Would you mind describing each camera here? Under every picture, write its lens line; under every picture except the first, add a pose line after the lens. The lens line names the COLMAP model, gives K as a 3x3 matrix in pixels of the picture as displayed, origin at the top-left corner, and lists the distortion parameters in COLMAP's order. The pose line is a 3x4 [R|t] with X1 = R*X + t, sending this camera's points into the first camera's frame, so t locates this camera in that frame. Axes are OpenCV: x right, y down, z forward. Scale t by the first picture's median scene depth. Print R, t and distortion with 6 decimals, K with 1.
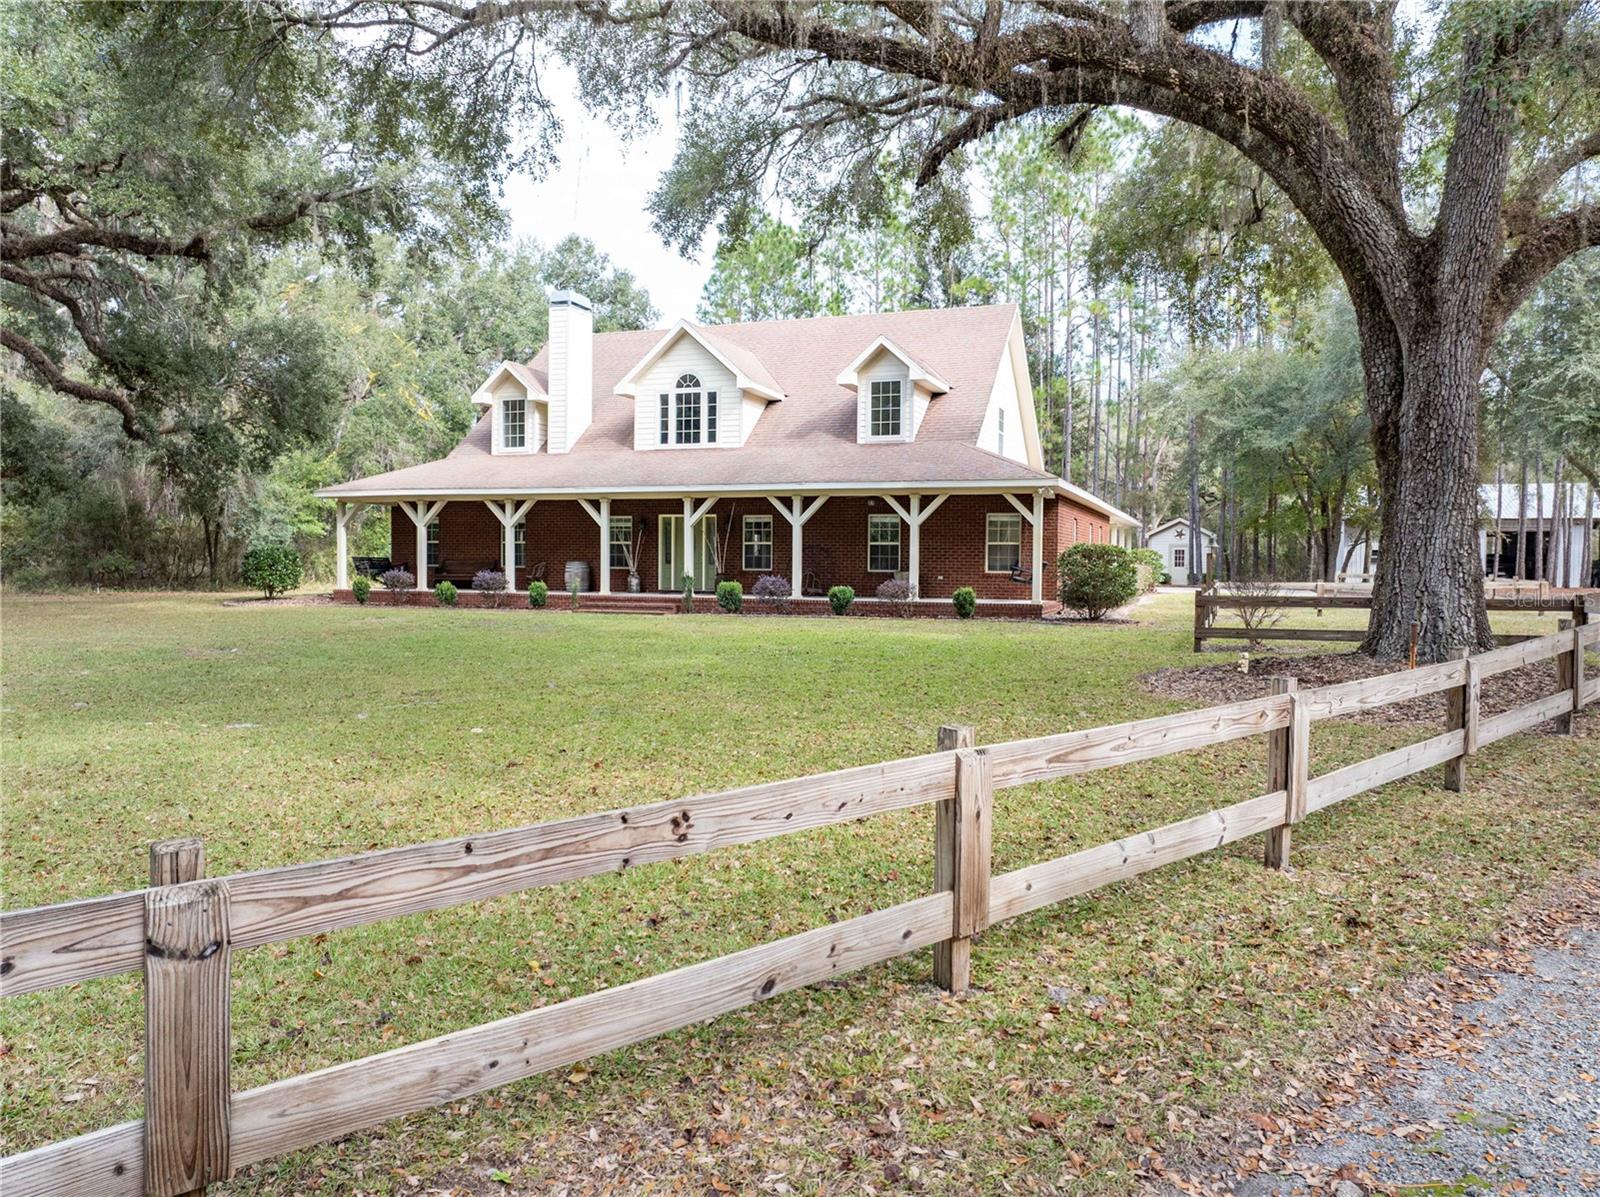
lens RADIAL K [[1129.9, 0, 800.0], [0, 1129.9, 598.5], [0, 0, 1]] dist [-0.021259, -0.001559]
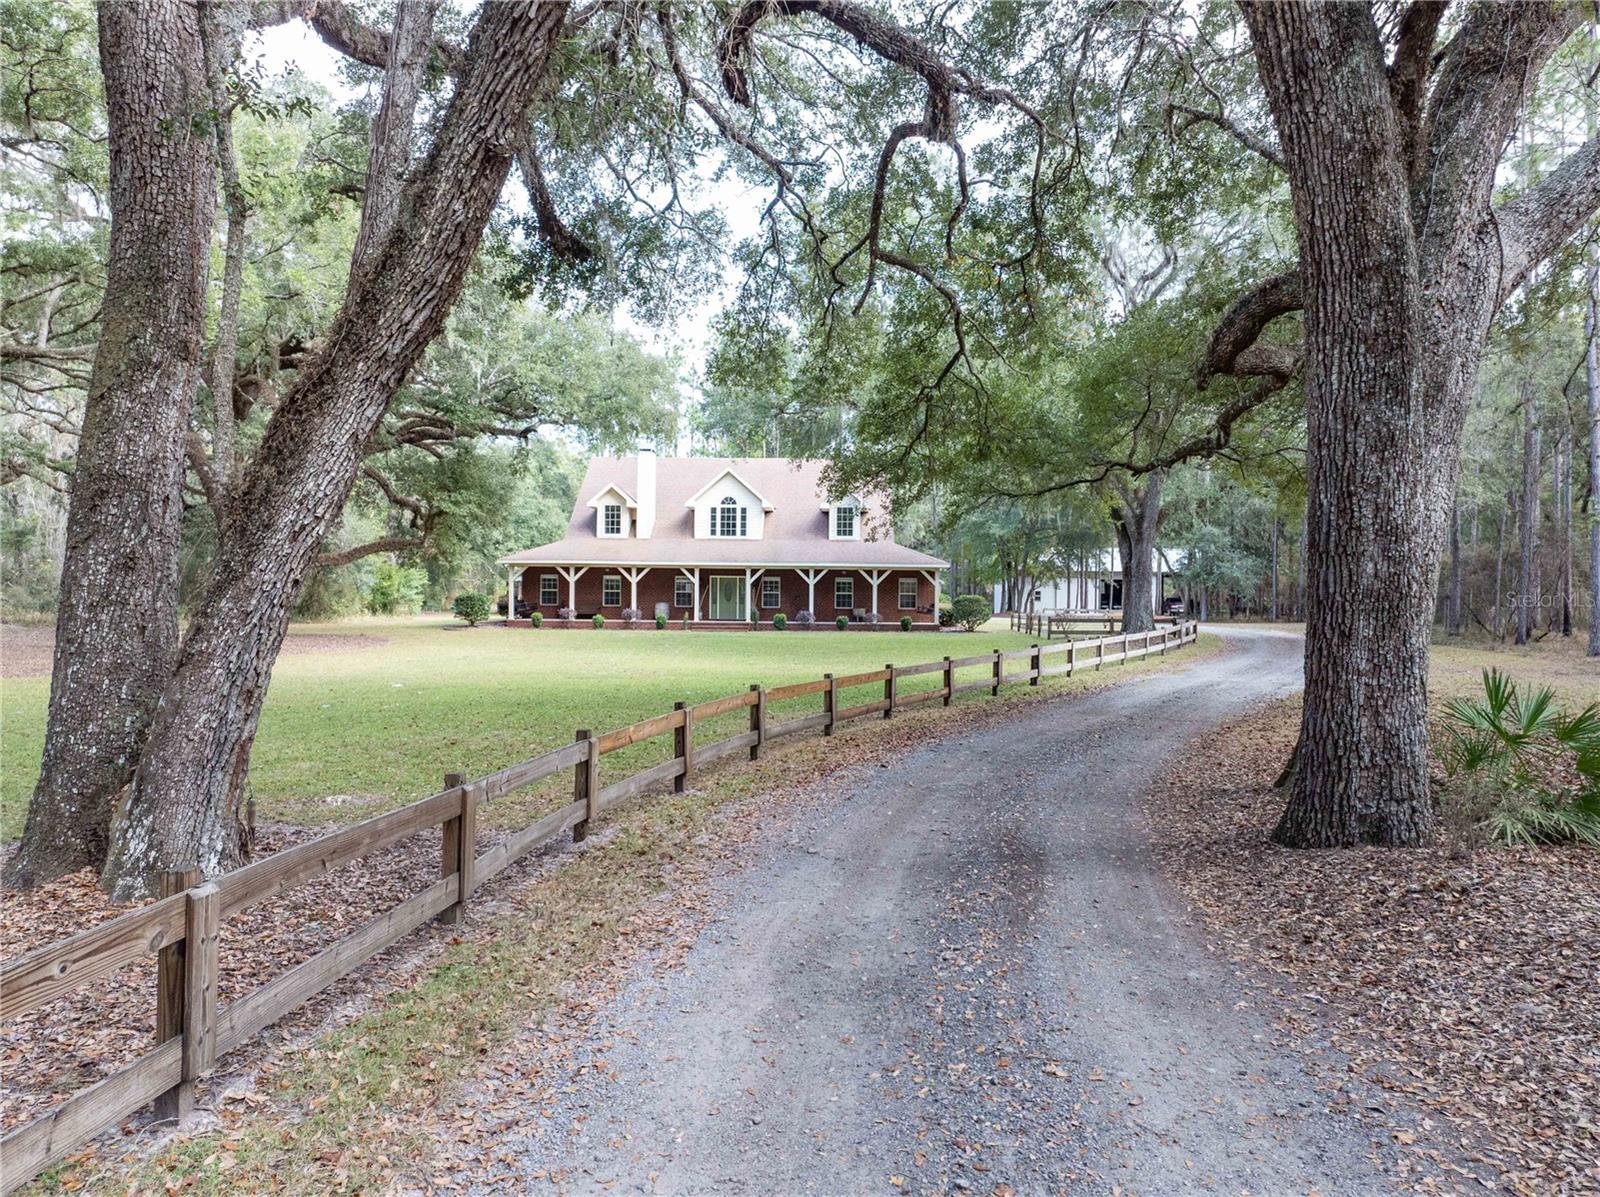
lens RADIAL K [[1121.0, 0, 800.0], [0, 1121.0, 598.5], [0, 0, 1]] dist [-0.028223, 0.000093]
pose [[0.948858, -0.000103, 0.315705, -0.571706], [0.008733, 0.999626, -0.025919, 0.007462], [-0.315584, 0.027350, 0.948503, -0.728633]]
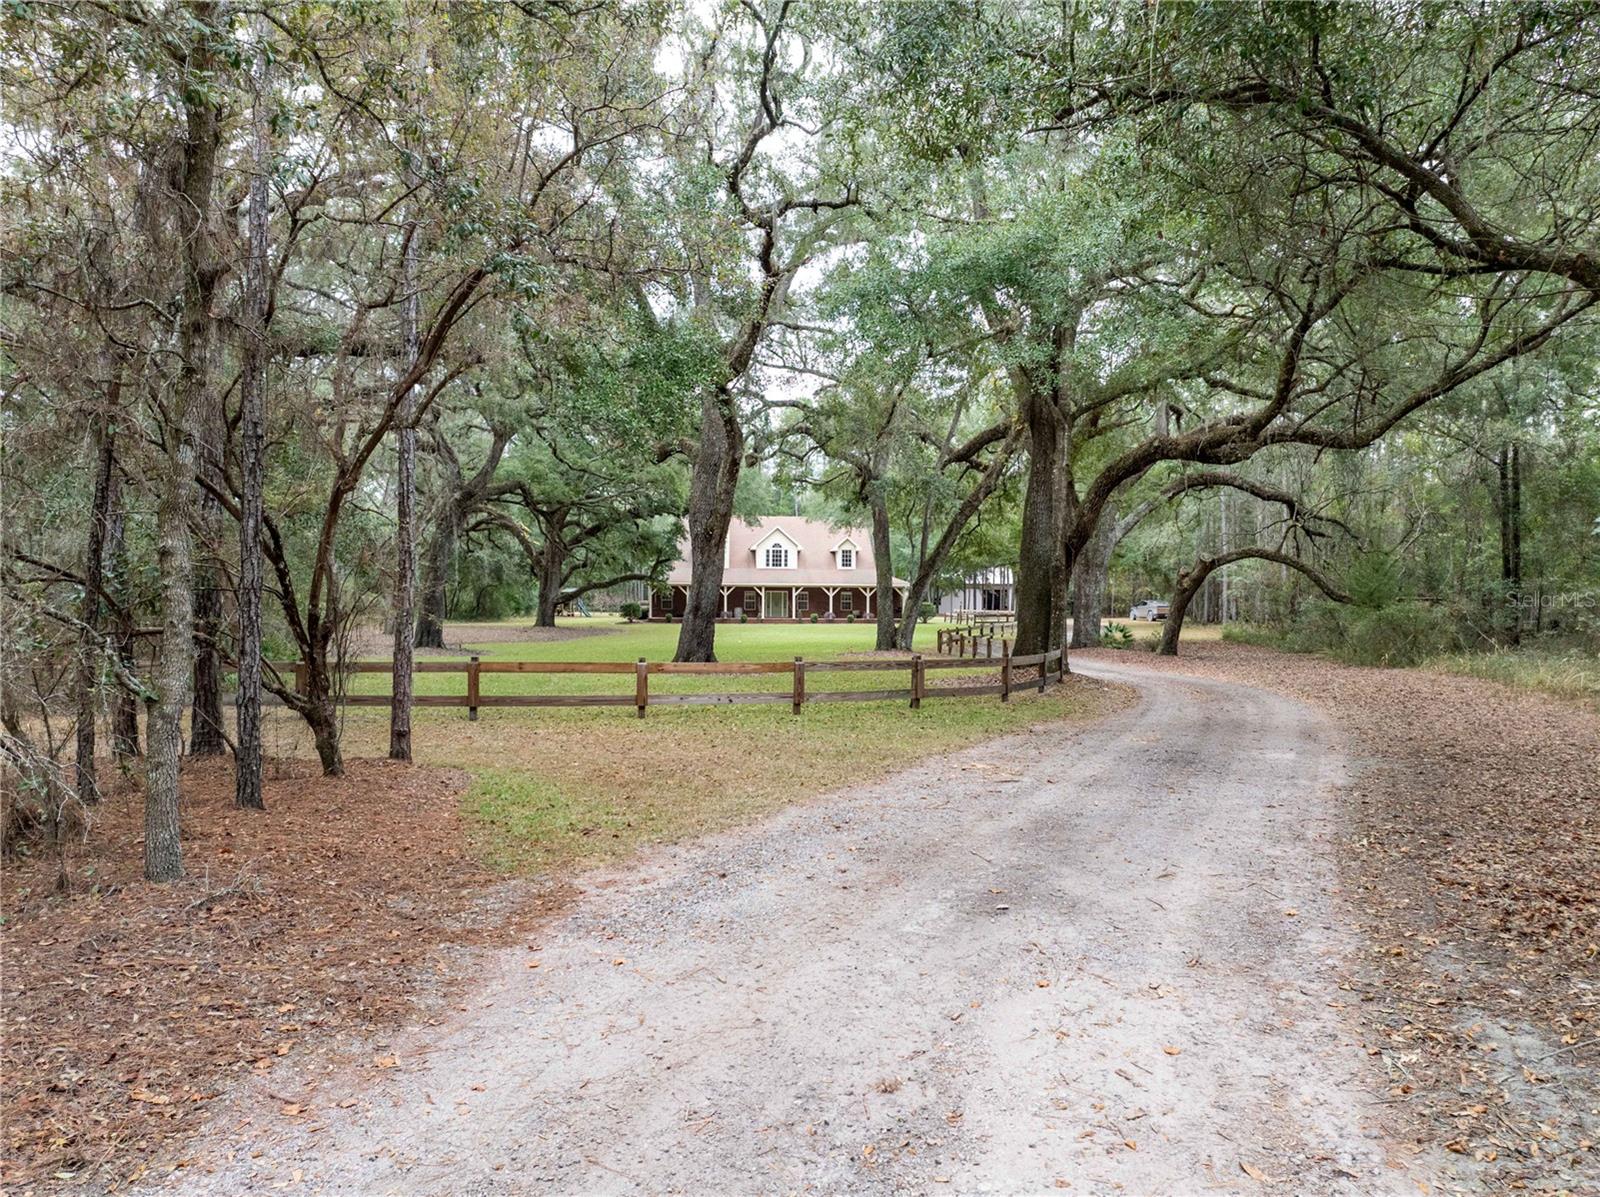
lens RADIAL K [[1121.0, 0, 800.0], [0, 1121.0, 598.5], [0, 0, 1]] dist [-0.028223, 0.000093]
pose [[0.902170, -0.002651, 0.431372, -1.356689], [0.016238, 0.999481, -0.027816, 0.027588], [-0.431075, 0.032099, 0.901745, -1.715690]]
